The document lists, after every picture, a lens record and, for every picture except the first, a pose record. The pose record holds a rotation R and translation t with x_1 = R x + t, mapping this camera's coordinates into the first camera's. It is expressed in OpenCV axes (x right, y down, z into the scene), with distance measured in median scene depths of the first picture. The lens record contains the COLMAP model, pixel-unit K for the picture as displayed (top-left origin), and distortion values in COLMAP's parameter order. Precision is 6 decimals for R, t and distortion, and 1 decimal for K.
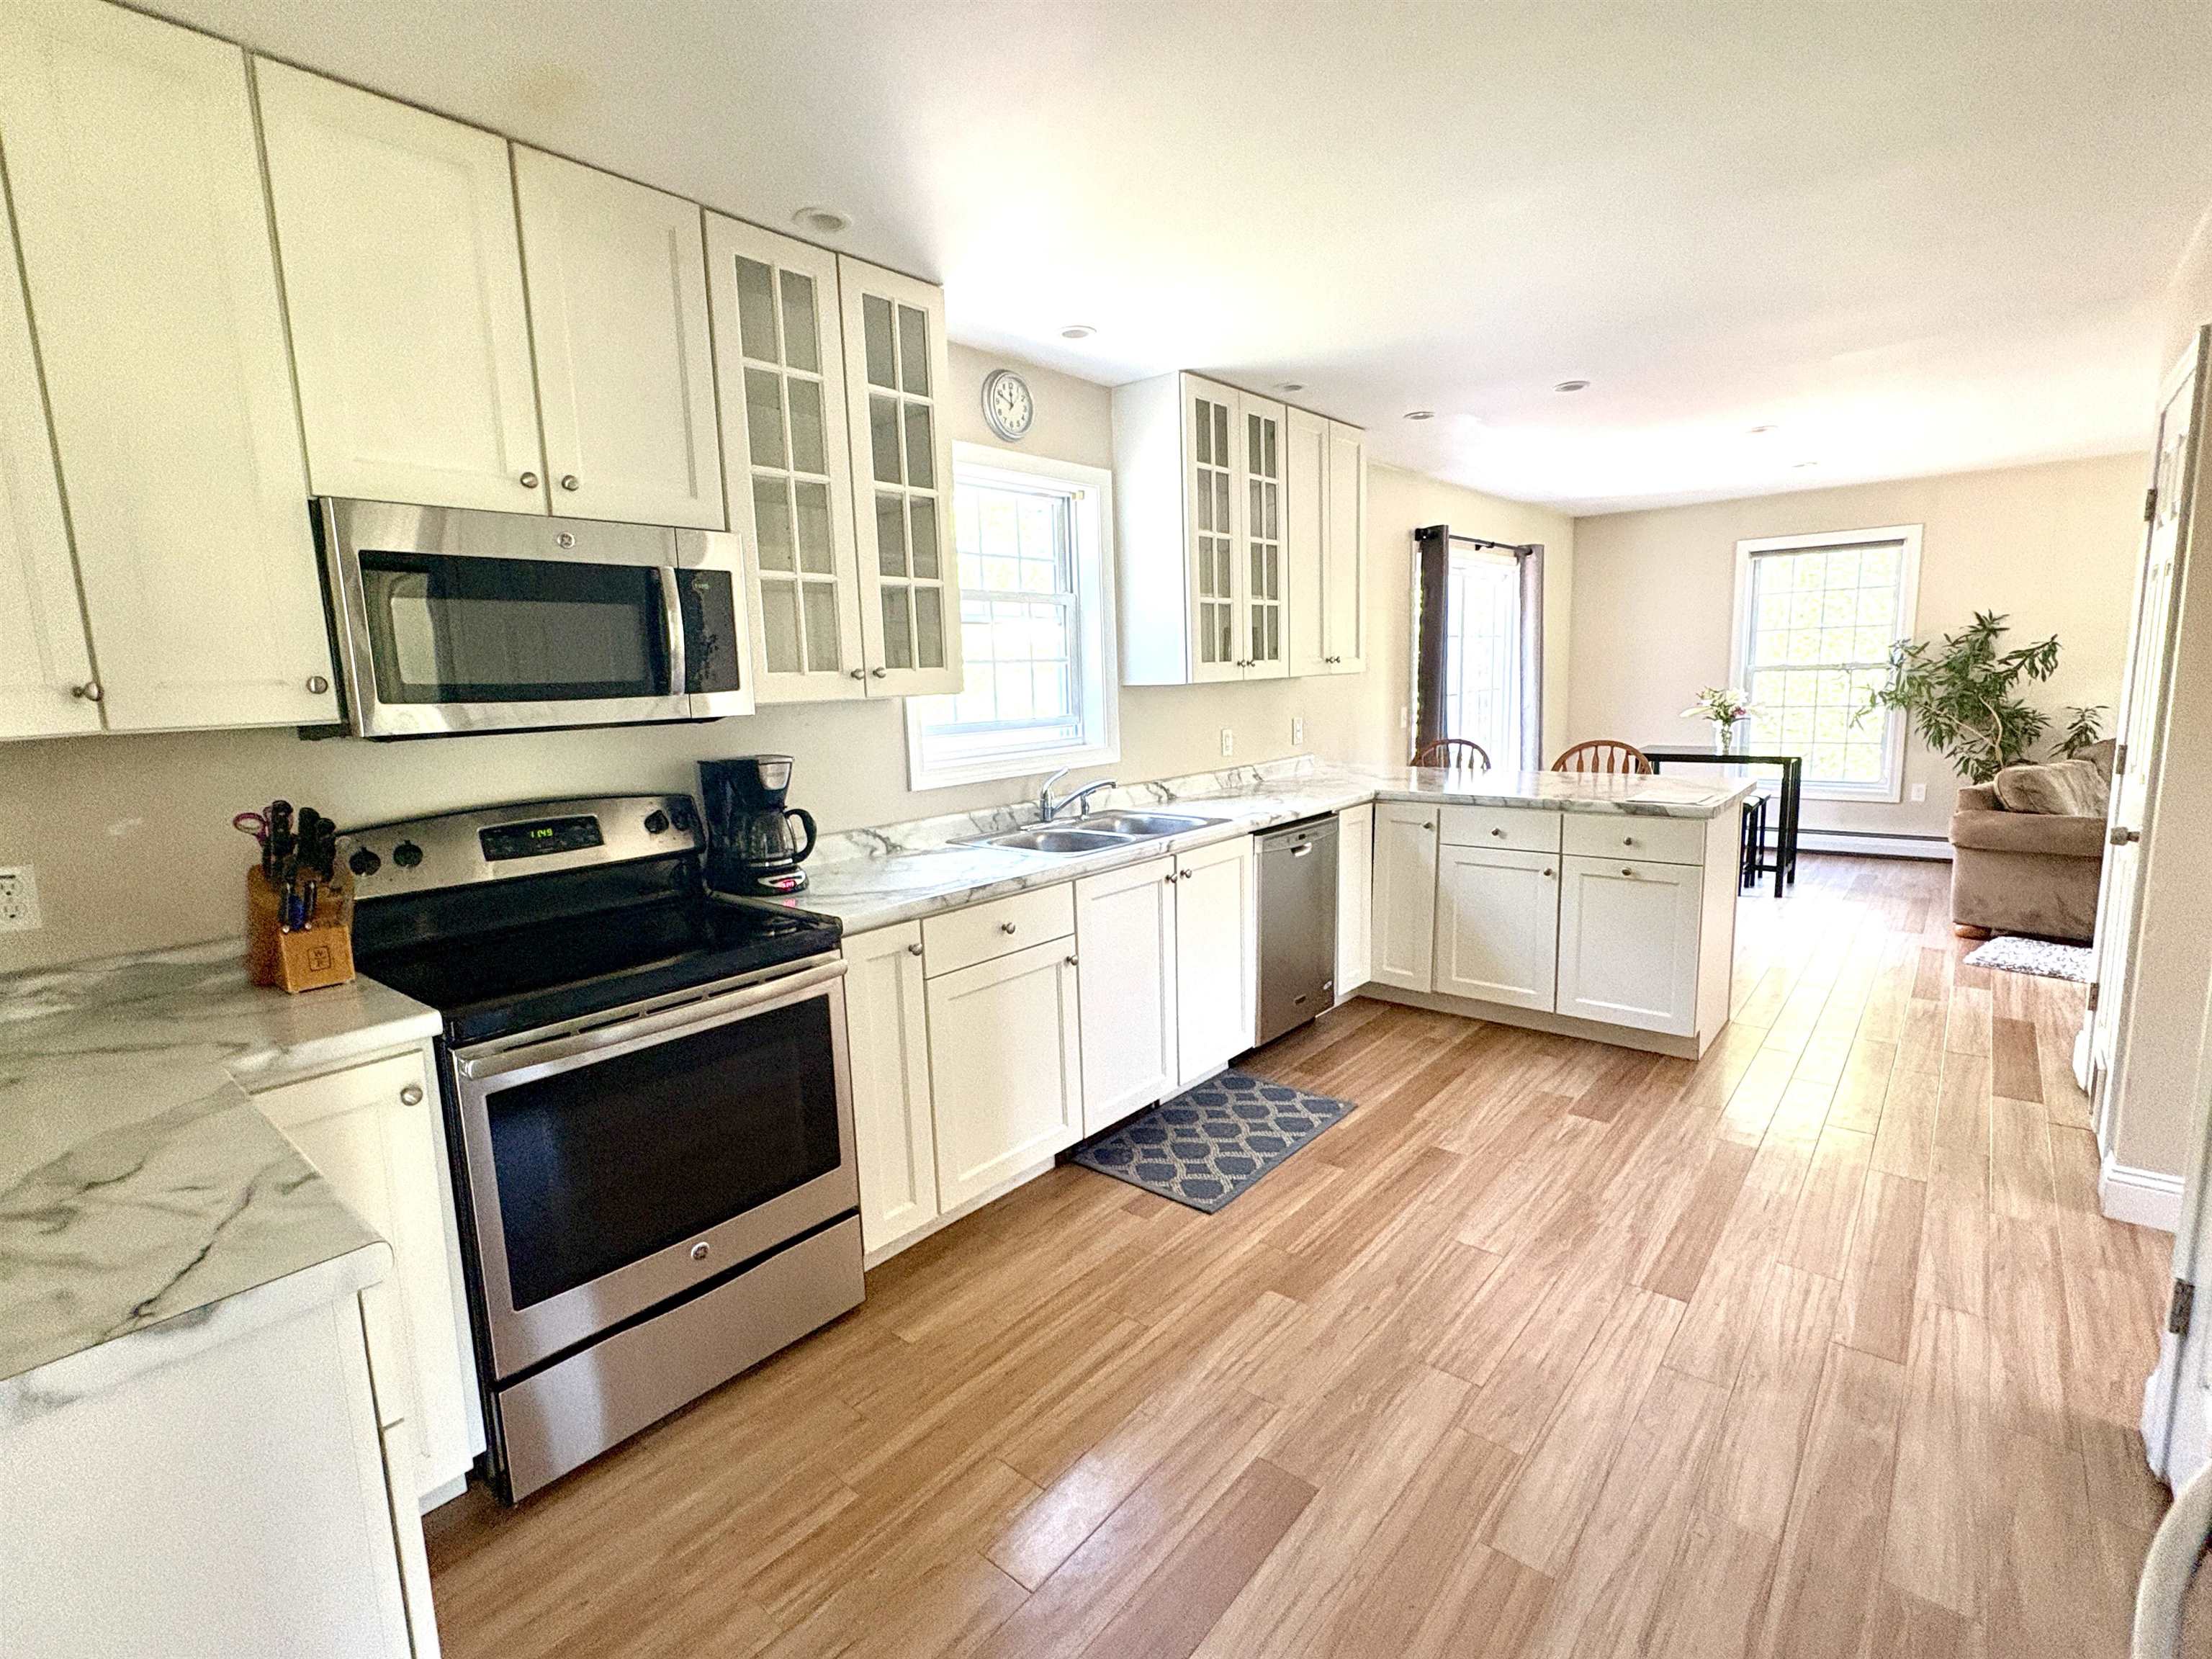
lens RADIAL K [[1036.0, 0, 1103.8], [0, 1036.0, 834.0], [0, 0, 1]] dist [-0.002298, 0.001028]
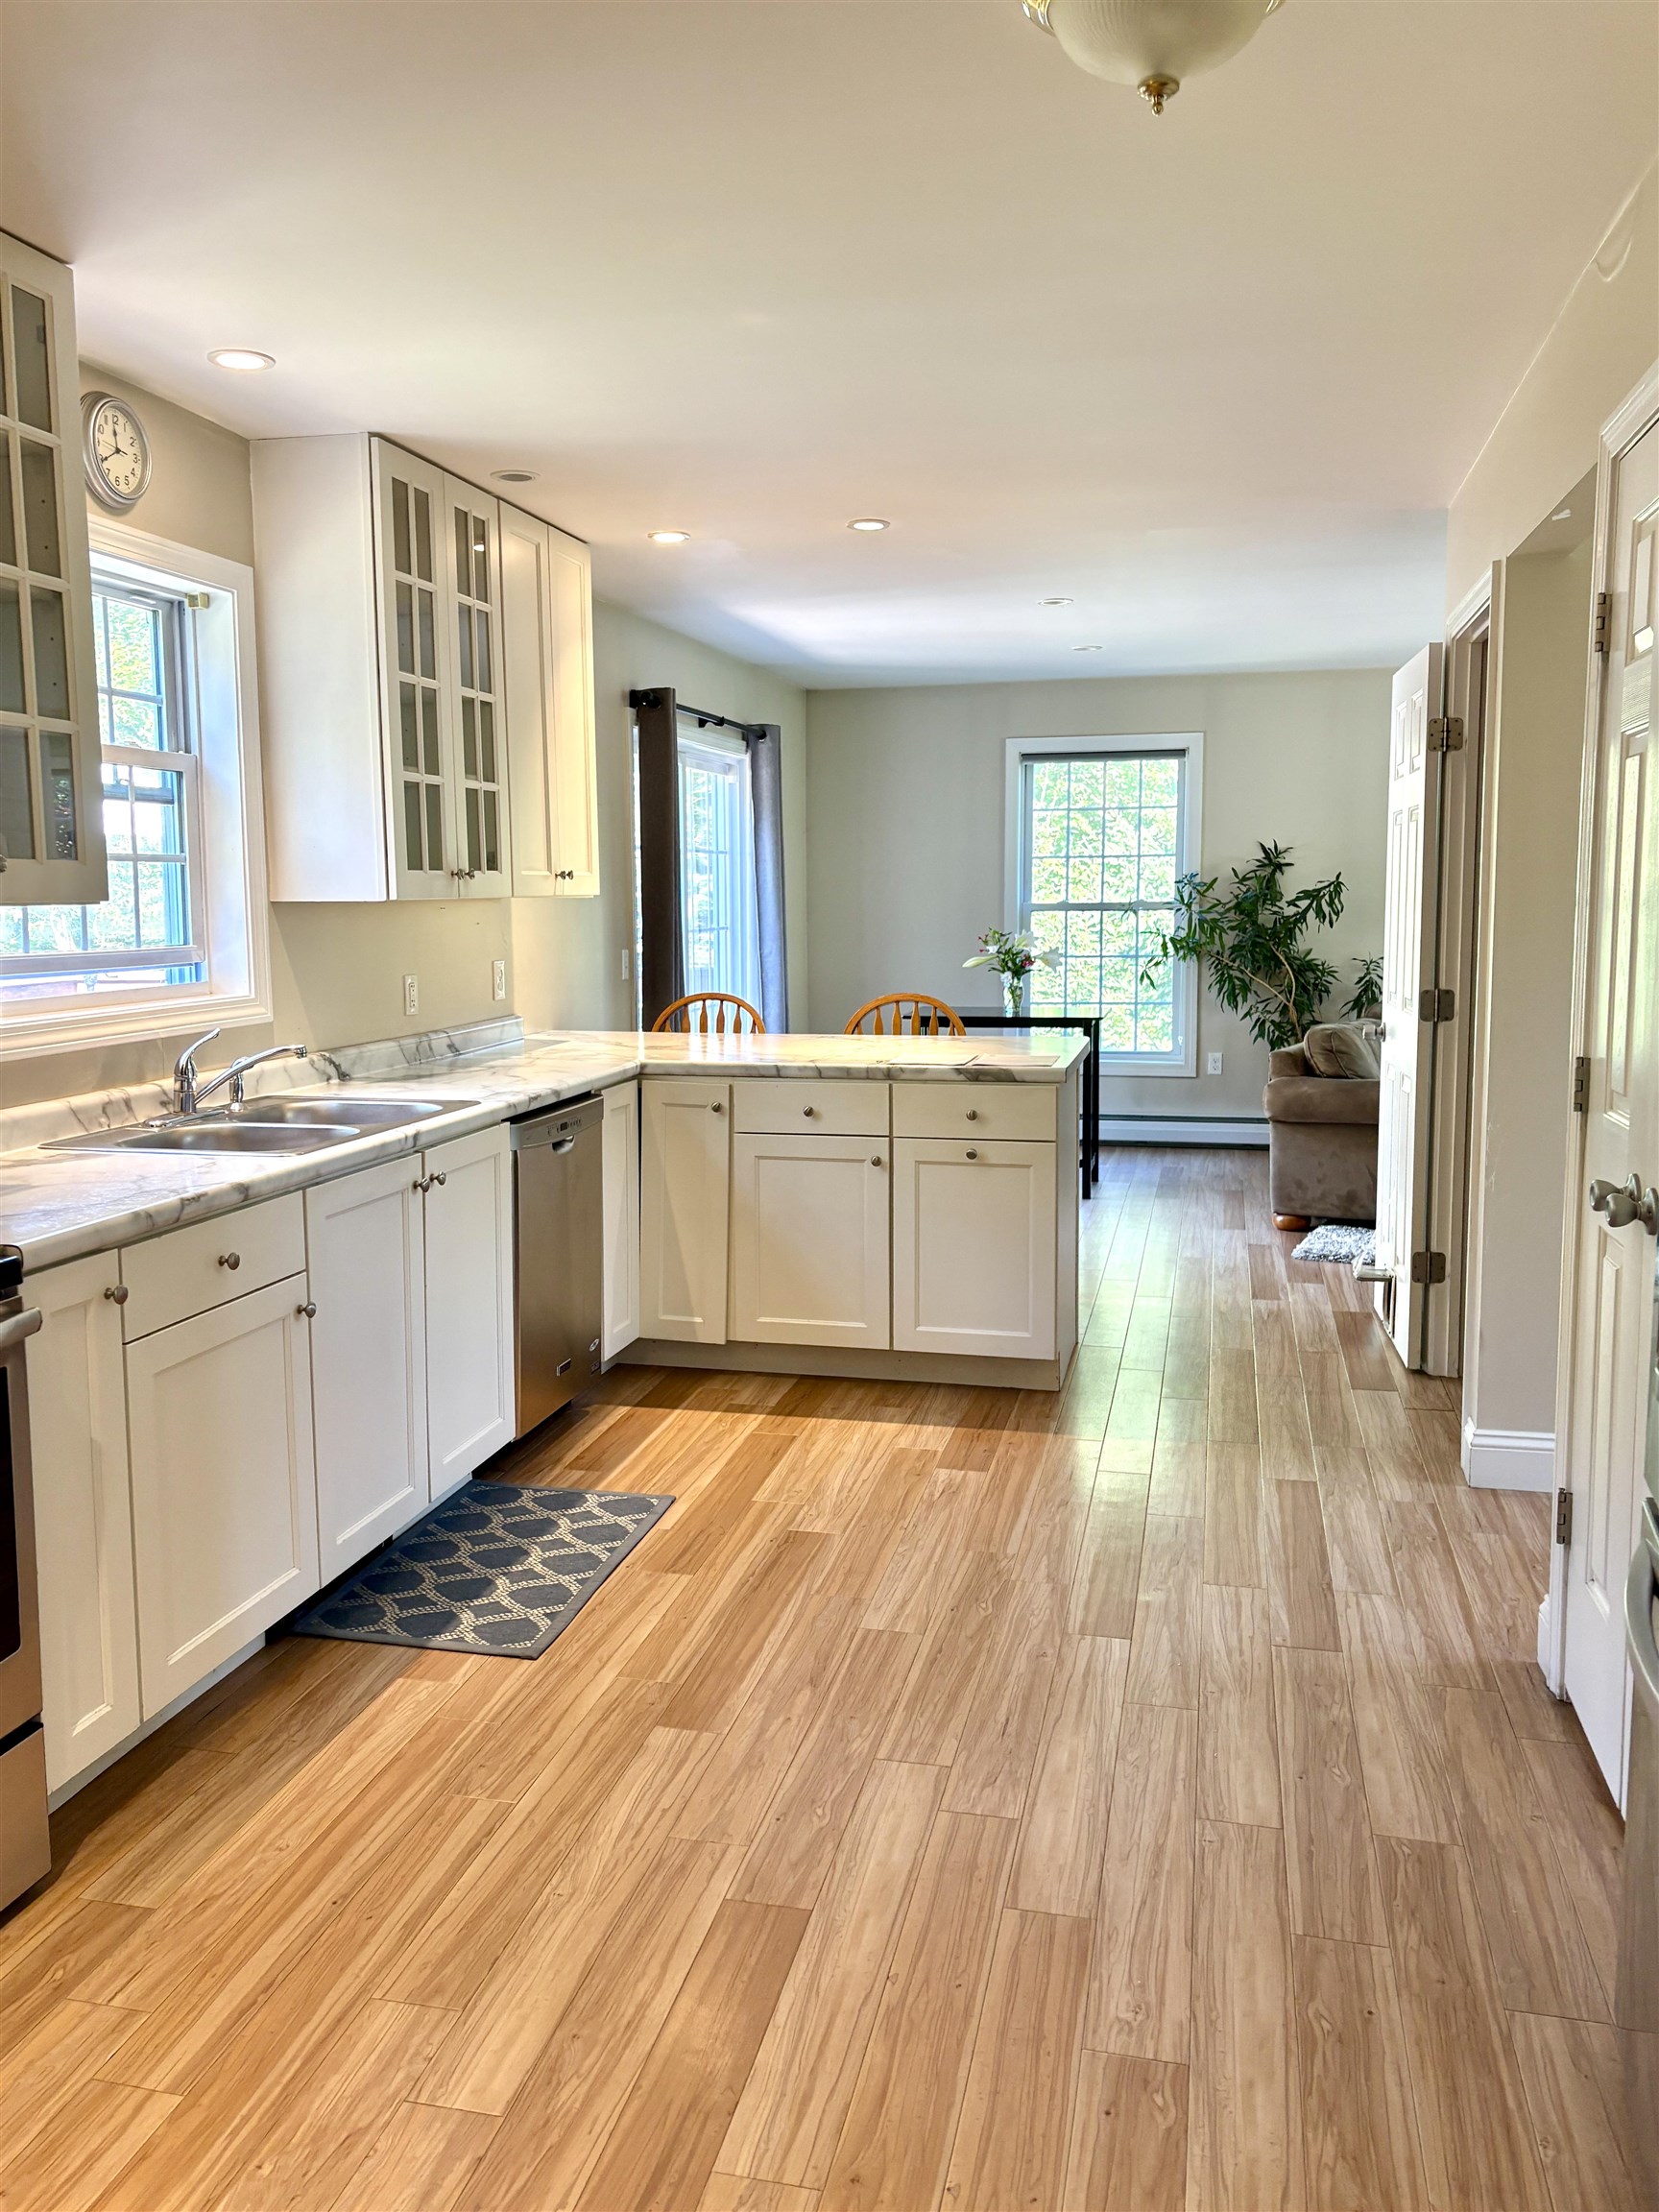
lens RADIAL K [[1723.0, 0, 829.5], [0, 1723.0, 1091.4], [0, 0, 1]] dist [0.028846, -0.015589]
pose [[0.888809, -0.026523, 0.457510, -0.190672], [0.048348, 0.998179, -0.036059, 0.031822], [-0.455721, 0.054169, 0.888473, -0.108727]]
